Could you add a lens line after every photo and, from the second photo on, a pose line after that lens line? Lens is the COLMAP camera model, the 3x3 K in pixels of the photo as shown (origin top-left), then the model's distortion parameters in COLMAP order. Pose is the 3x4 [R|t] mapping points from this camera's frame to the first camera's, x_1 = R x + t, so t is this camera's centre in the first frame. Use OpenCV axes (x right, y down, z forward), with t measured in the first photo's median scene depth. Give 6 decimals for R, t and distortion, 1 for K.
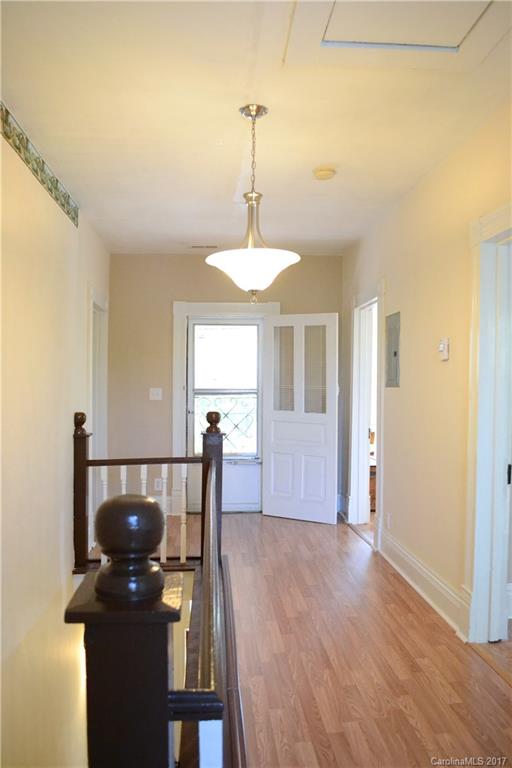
lens RADIAL K [[614.0, 0, 256.1], [0, 614.0, 381.6], [0, 0, 1]] dist [-0.074603, 0.002405]
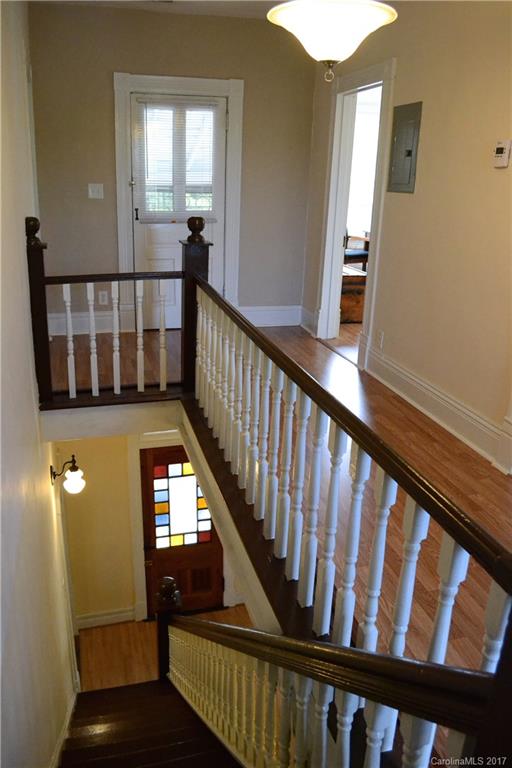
lens RADIAL K [[614.0, 0, 257.6], [0, 614.0, 387.0], [0, 0, 1]] dist [-0.074603, 0.002405]
pose [[0.980345, -0.036624, 0.193861, -0.158173], [-0.029940, 0.943621, 0.329671, -0.008981], [-0.195005, -0.328996, 0.923978, 0.142203]]
